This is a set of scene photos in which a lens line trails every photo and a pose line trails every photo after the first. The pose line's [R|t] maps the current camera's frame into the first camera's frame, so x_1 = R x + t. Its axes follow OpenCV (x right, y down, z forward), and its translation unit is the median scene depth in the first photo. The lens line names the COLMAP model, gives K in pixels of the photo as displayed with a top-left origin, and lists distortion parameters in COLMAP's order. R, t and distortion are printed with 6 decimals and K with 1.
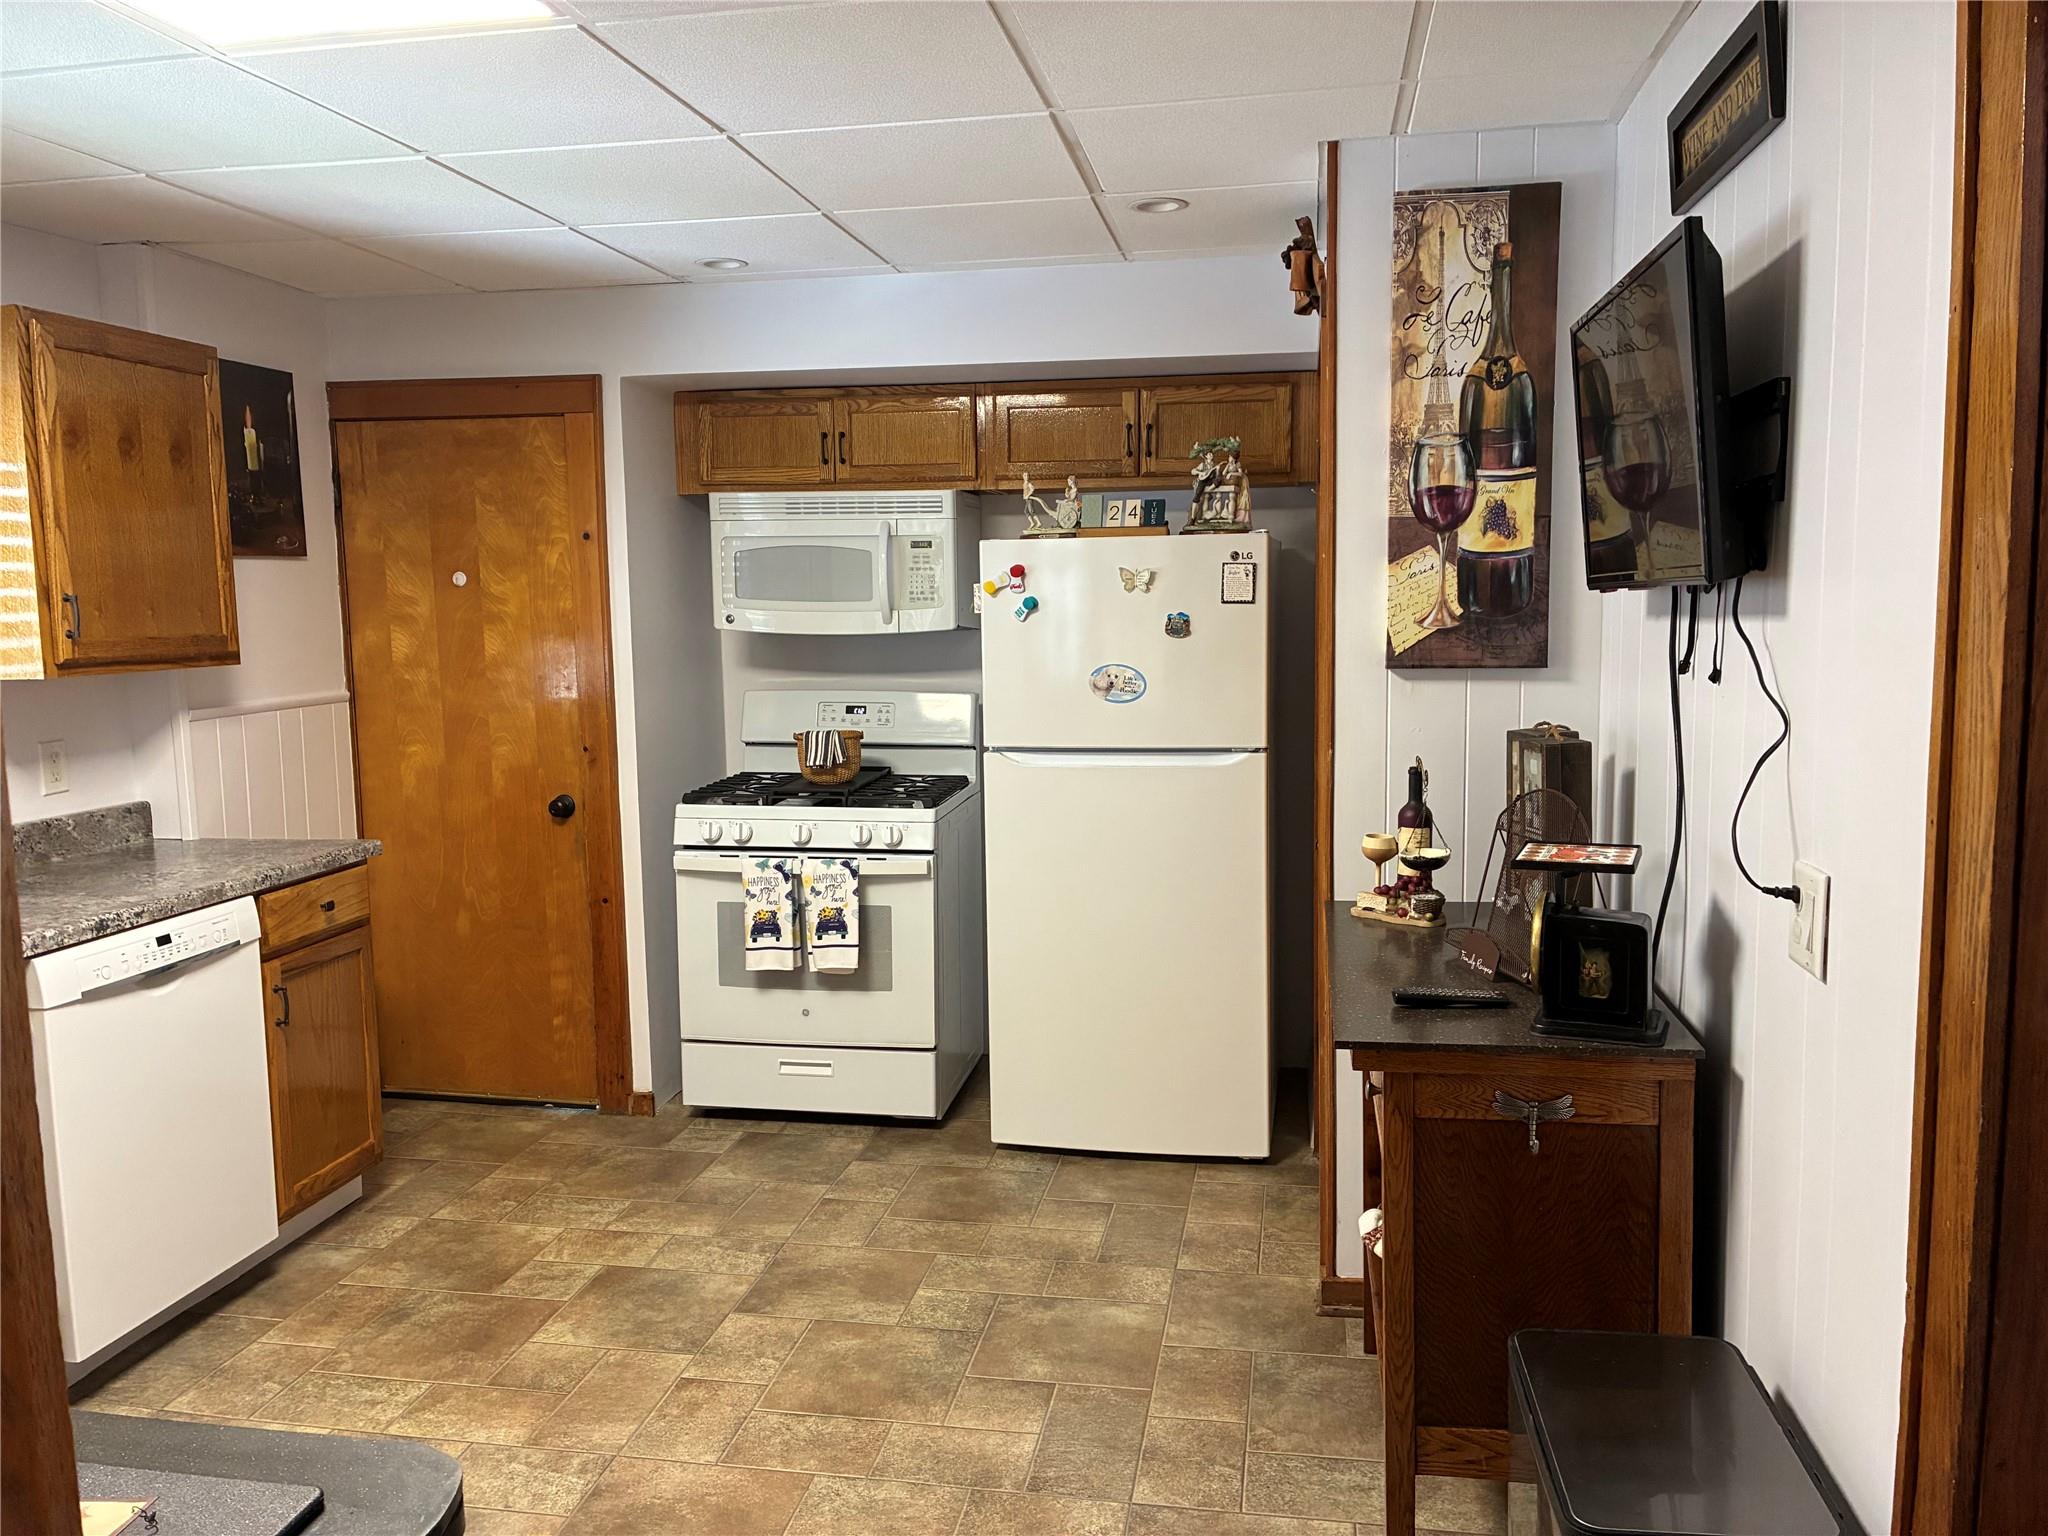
lens RADIAL K [[1558.2, 0, 1020.7], [0, 1558.2, 781.1], [0, 0, 1]] dist [0.062243, -0.078111]
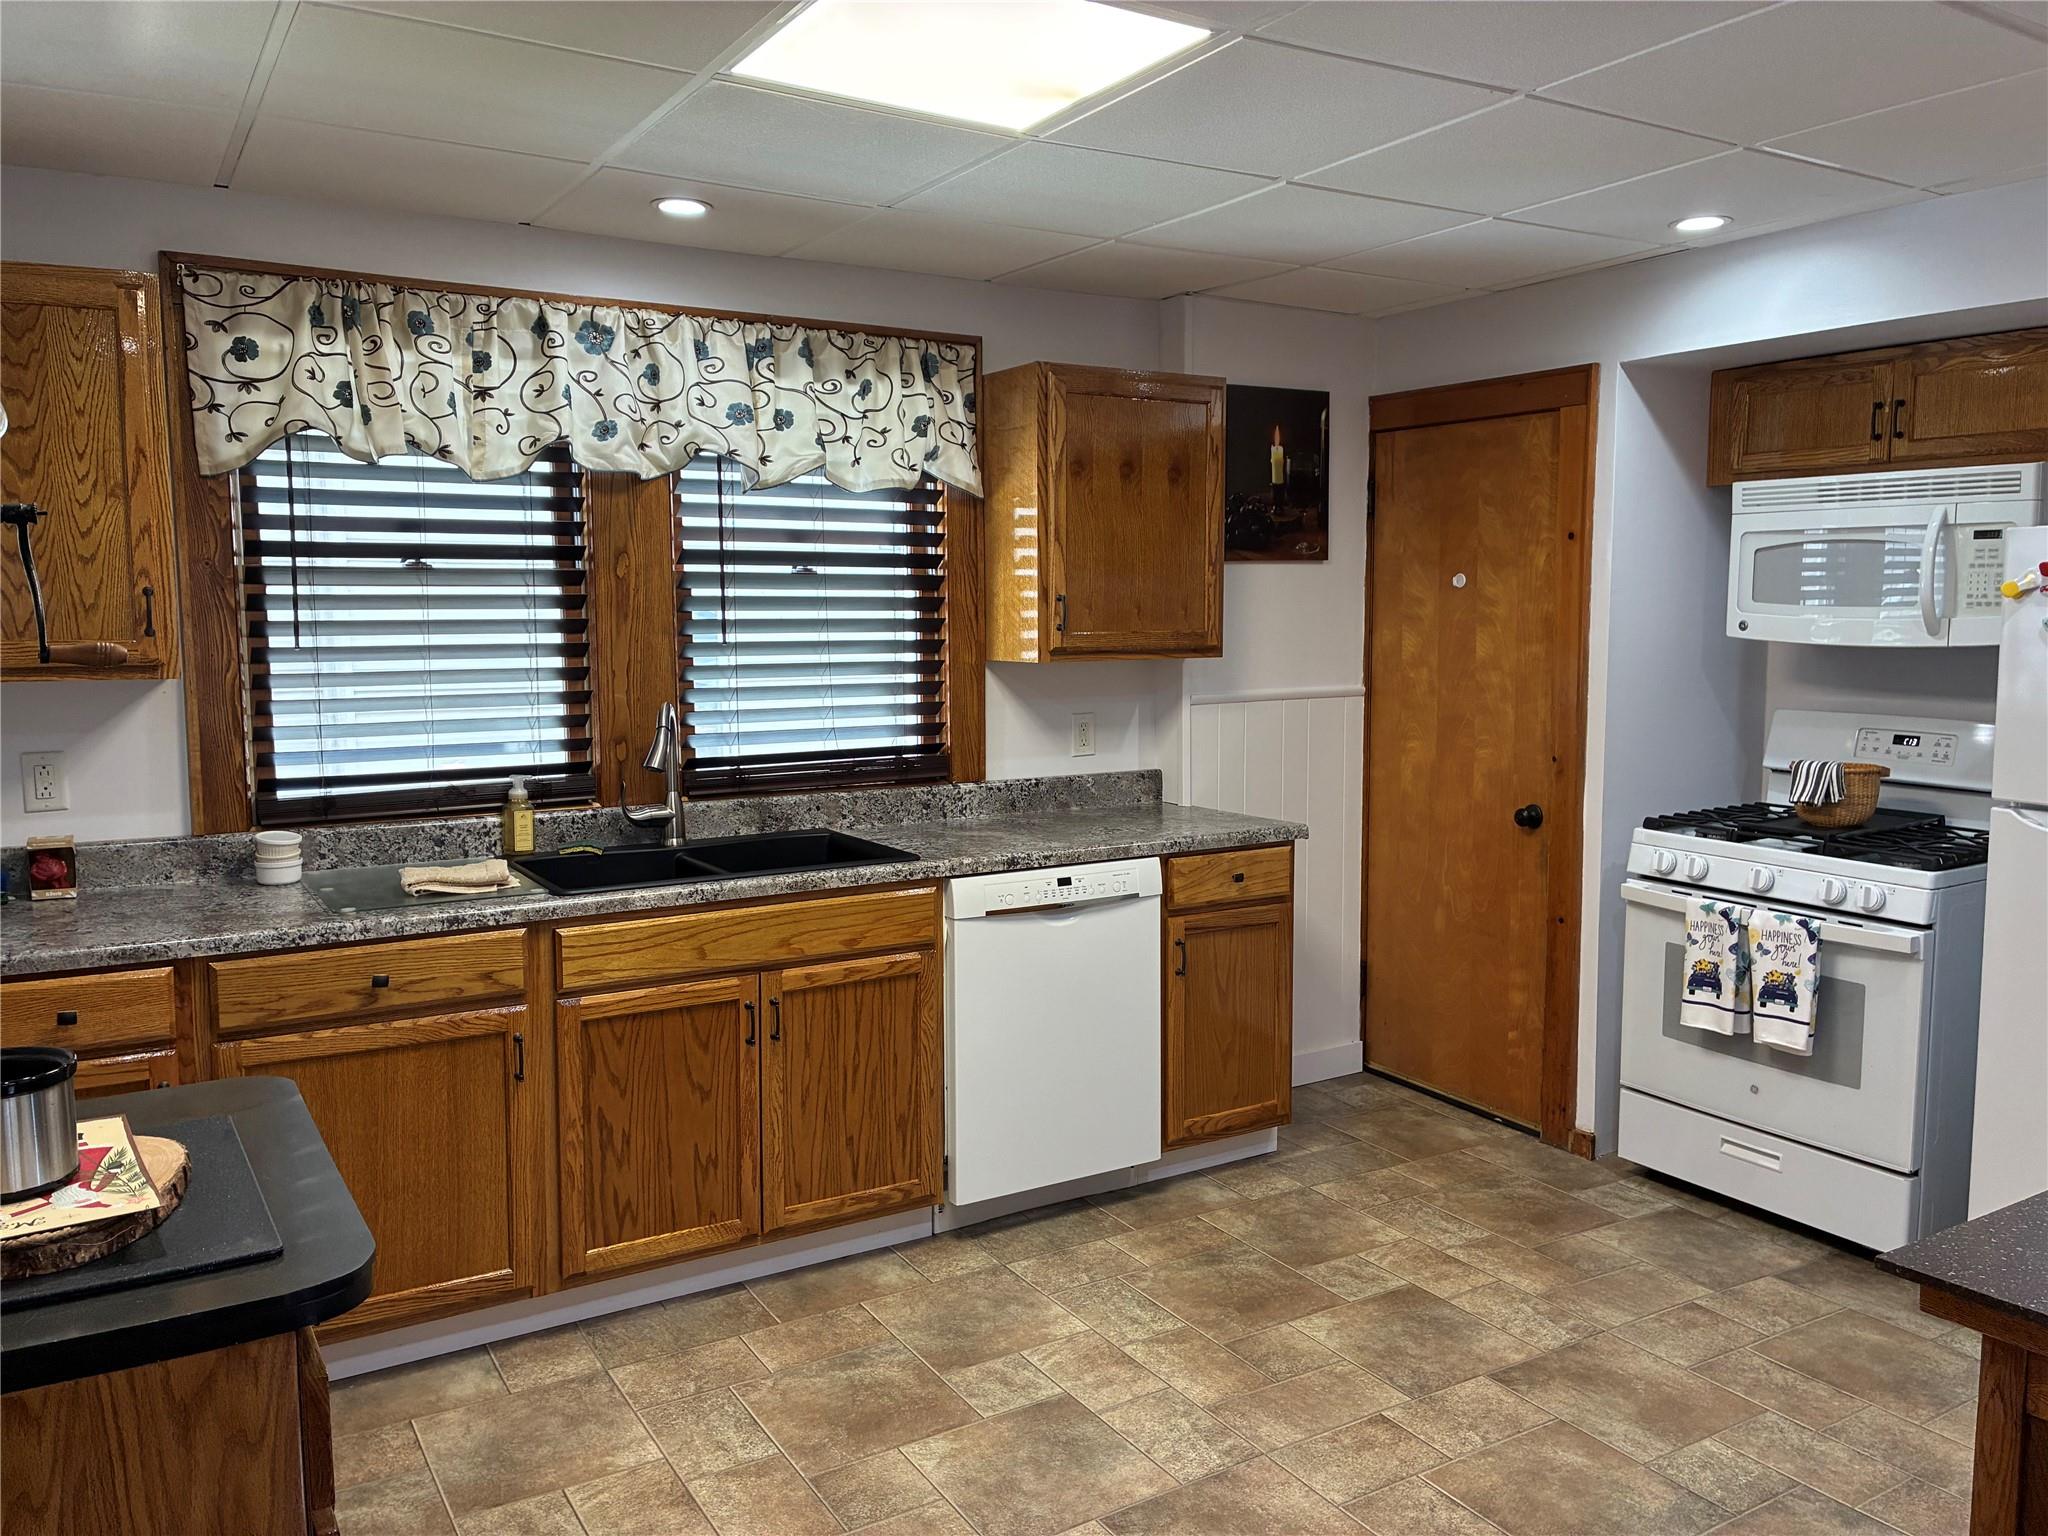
lens RADIAL K [[1558.2, 0, 1019.3], [0, 1558.2, 775.9], [0, 0, 1]] dist [0.062243, -0.078111]
pose [[0.664778, 0.094667, -0.741019, 0.250291], [-0.097201, 0.994467, 0.039845, -0.019320], [0.740691, 0.045540, 0.670301, 0.141204]]
